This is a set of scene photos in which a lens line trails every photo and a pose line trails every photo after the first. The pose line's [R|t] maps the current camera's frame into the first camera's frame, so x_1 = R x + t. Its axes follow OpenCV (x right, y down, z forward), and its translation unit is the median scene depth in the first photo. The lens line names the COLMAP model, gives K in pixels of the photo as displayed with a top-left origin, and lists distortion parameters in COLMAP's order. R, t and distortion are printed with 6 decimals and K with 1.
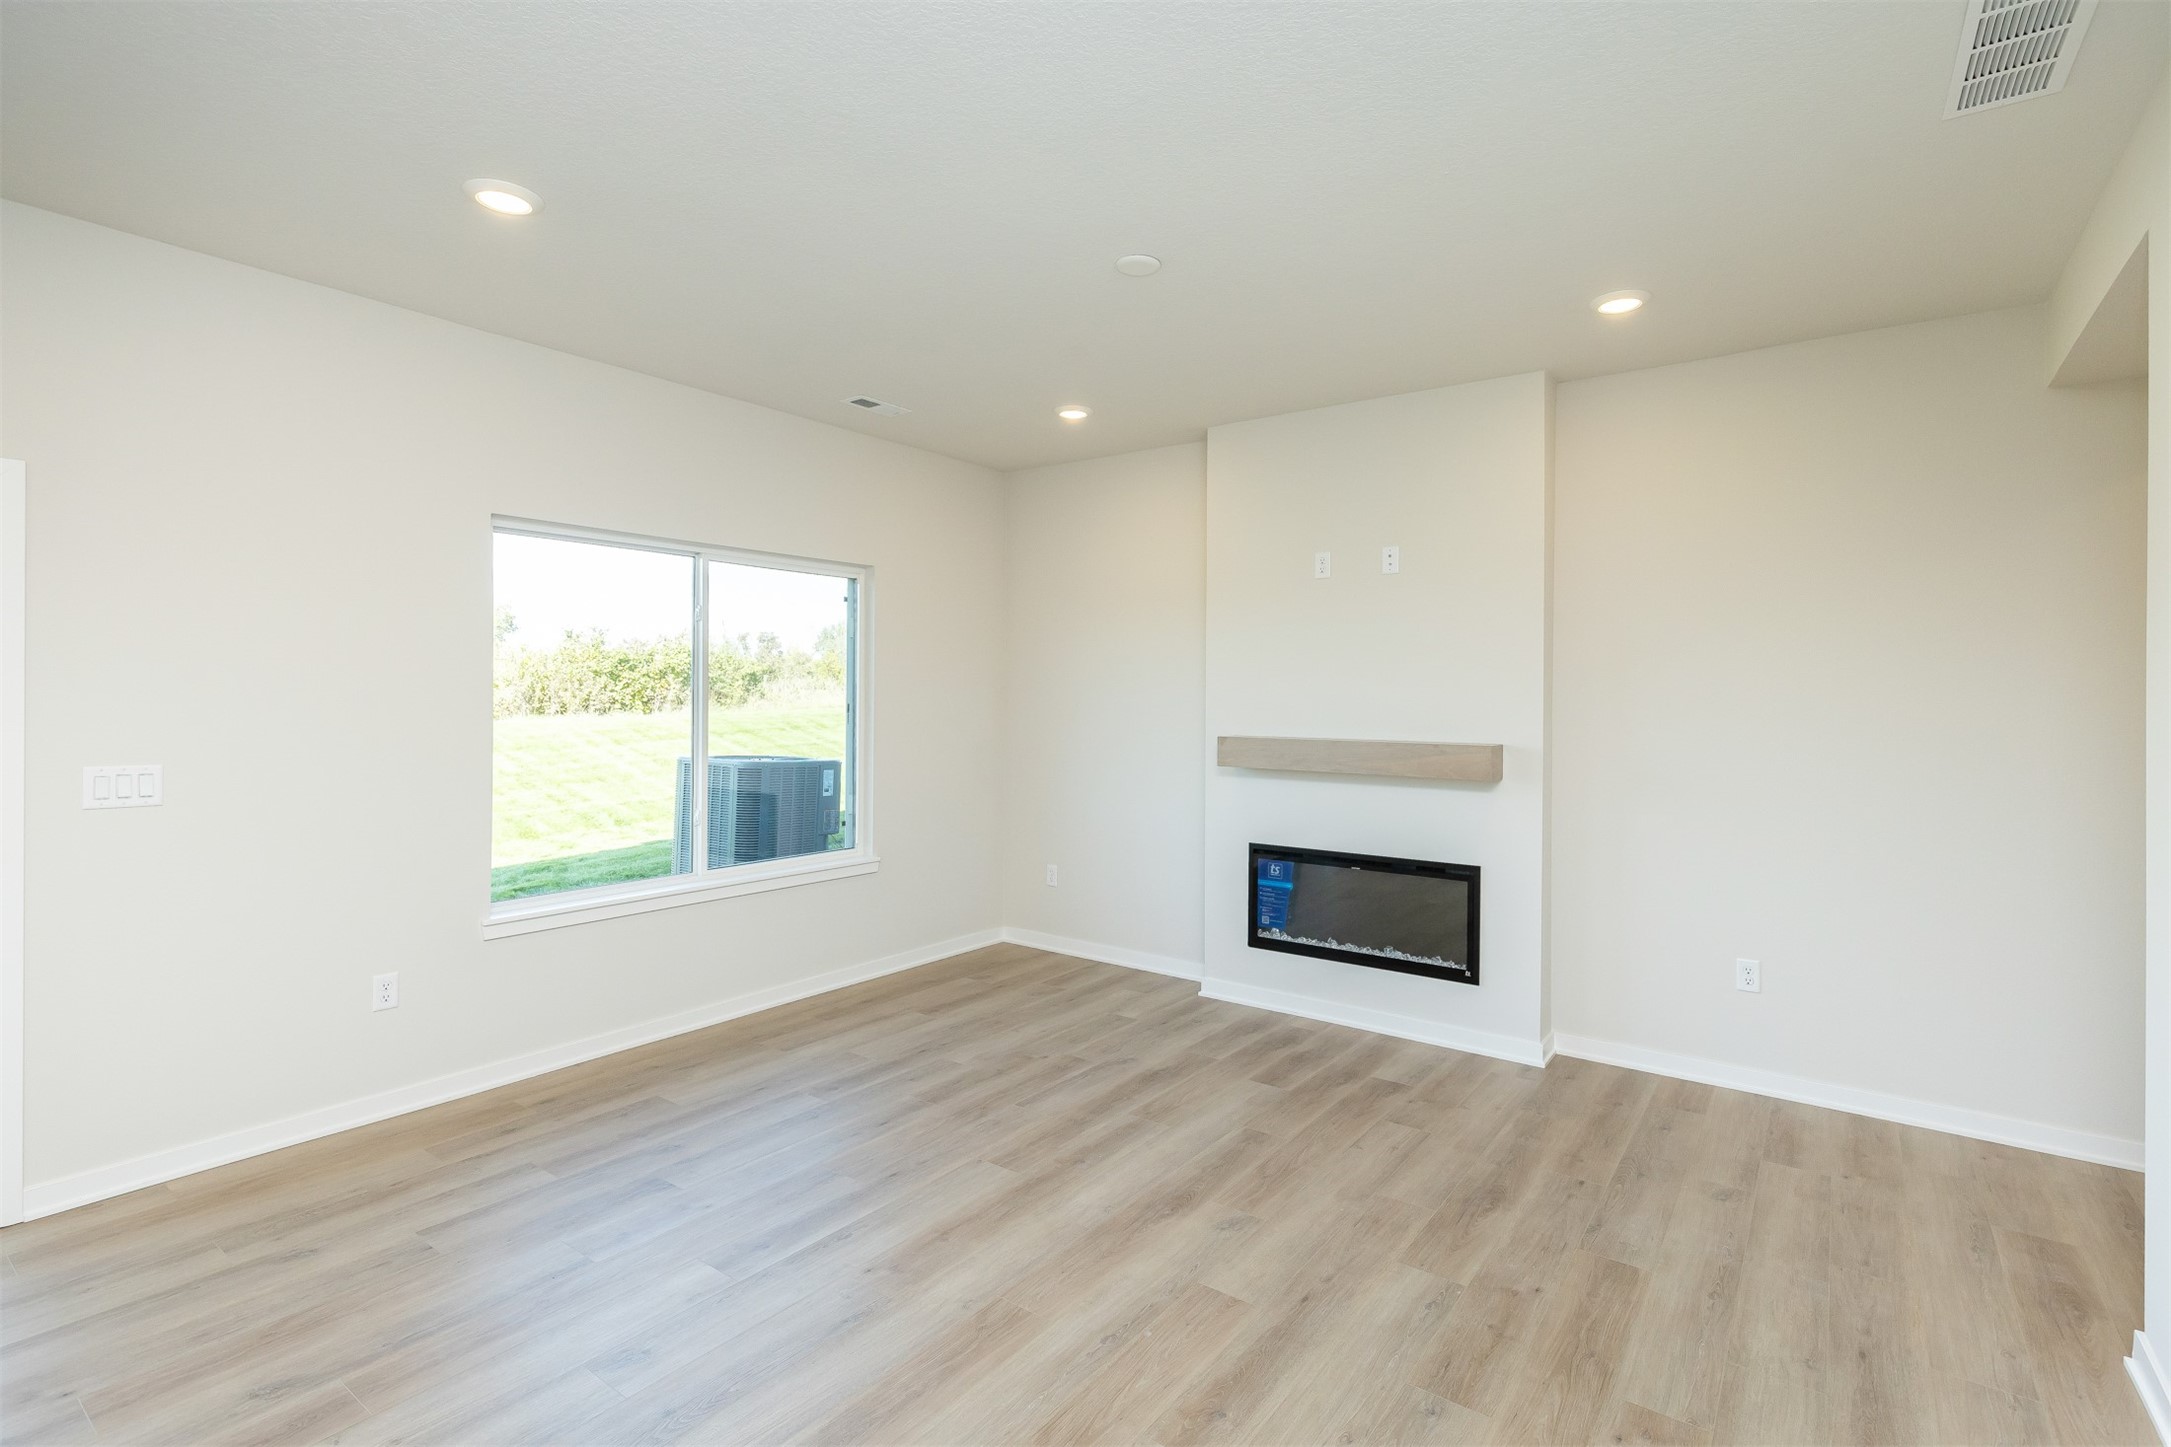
lens RADIAL K [[1017.1, 0, 1108.6], [0, 1017.1, 695.2], [0, 0, 1]] dist [0.003909, -0.000154]
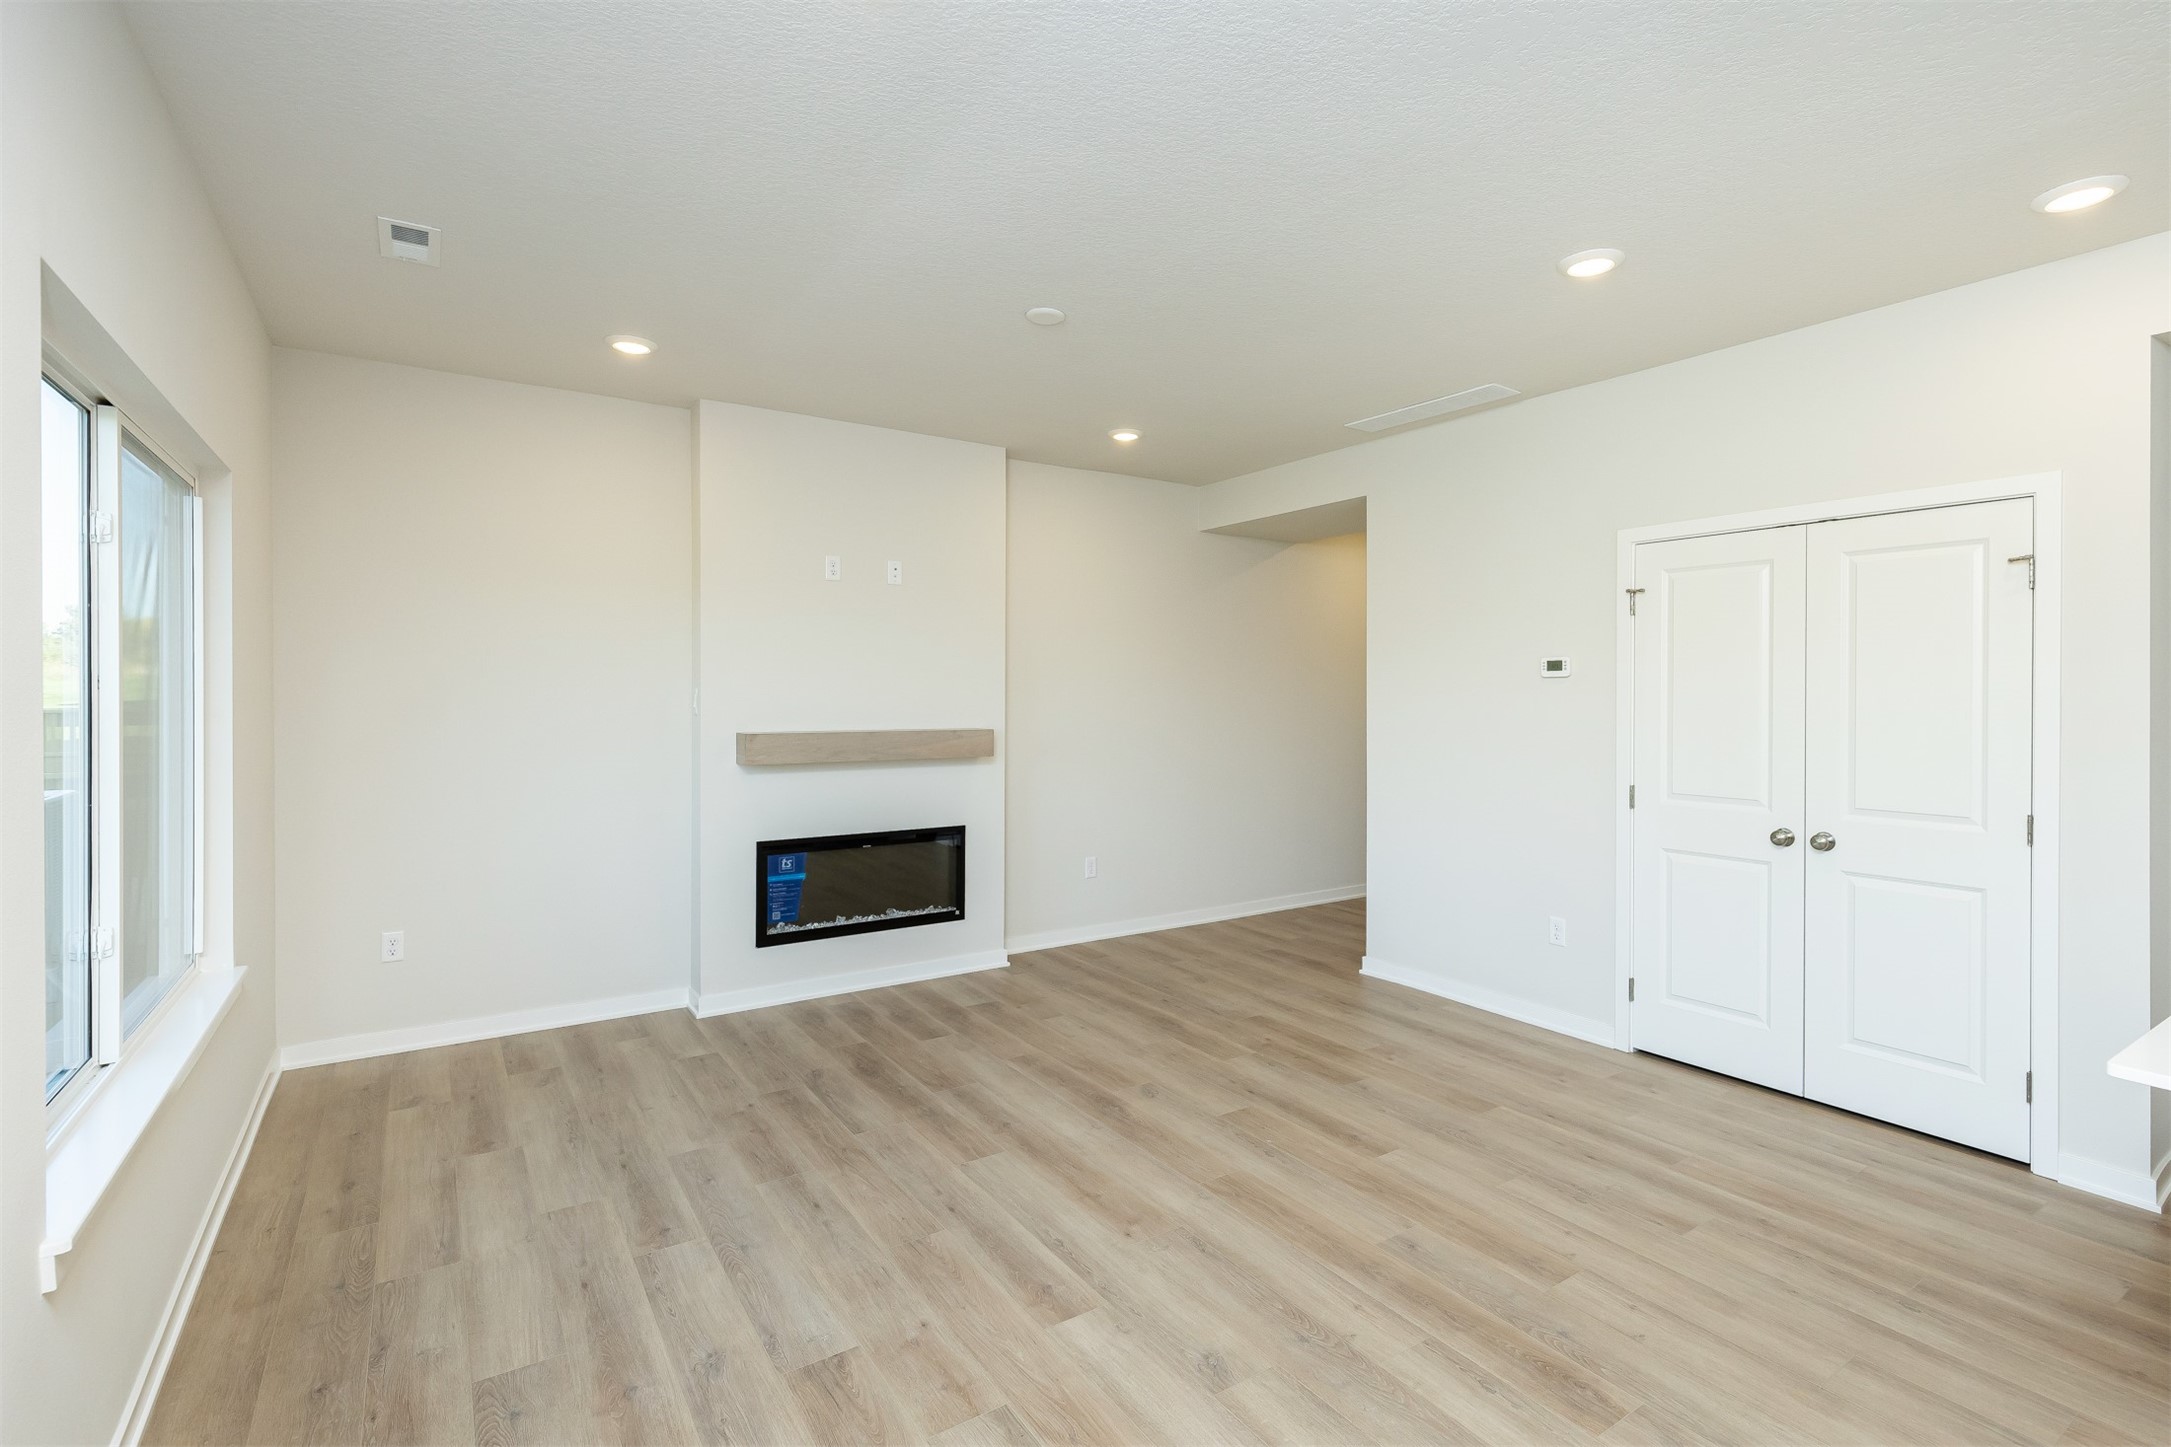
lens RADIAL K [[1010.8, 0, 1115.7], [0, 1010.8, 695.0], [0, 0, 1]] dist [0.006933, 0.000598]
pose [[0.339953, -0.010200, 0.940387, -0.760091], [-0.001269, 0.999935, 0.011305, -0.008285], [-0.940442, -0.005037, 0.339918, 0.402258]]
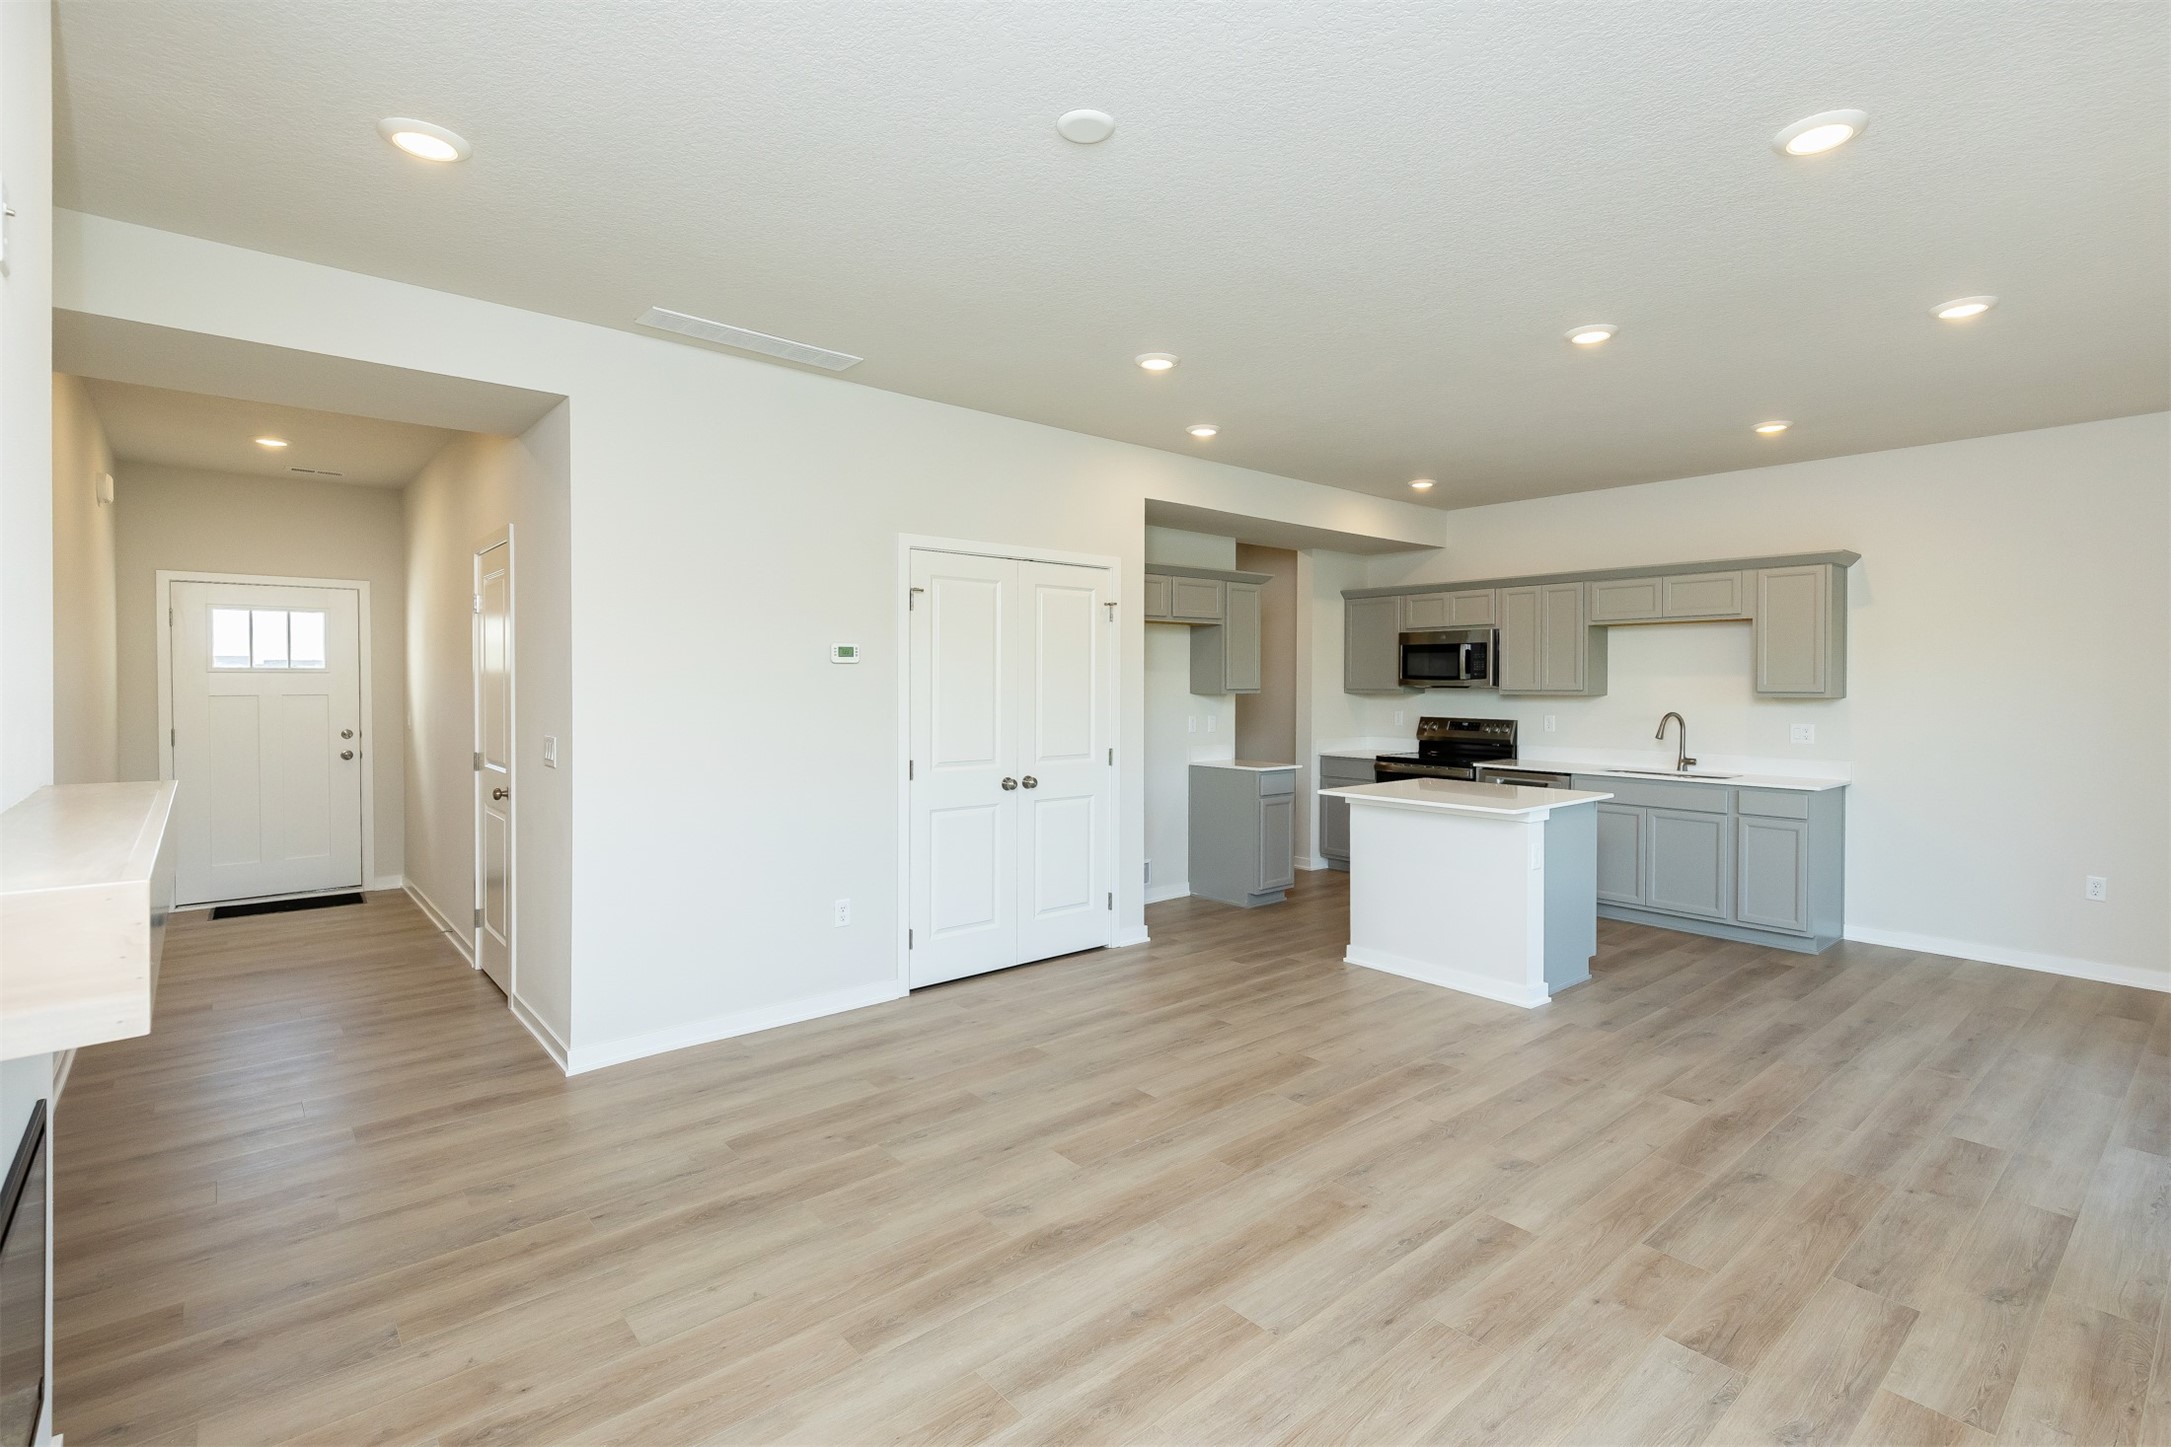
lens RADIAL K [[1010.8, 0, 1115.7], [0, 1010.8, 695.0], [0, 0, 1]] dist [0.006933, 0.000598]
pose [[-0.973995, -0.016088, 0.225996, -0.130725], [-0.012995, 0.999801, 0.015167, -0.001855], [-0.226195, 0.011836, -0.974010, 1.308666]]
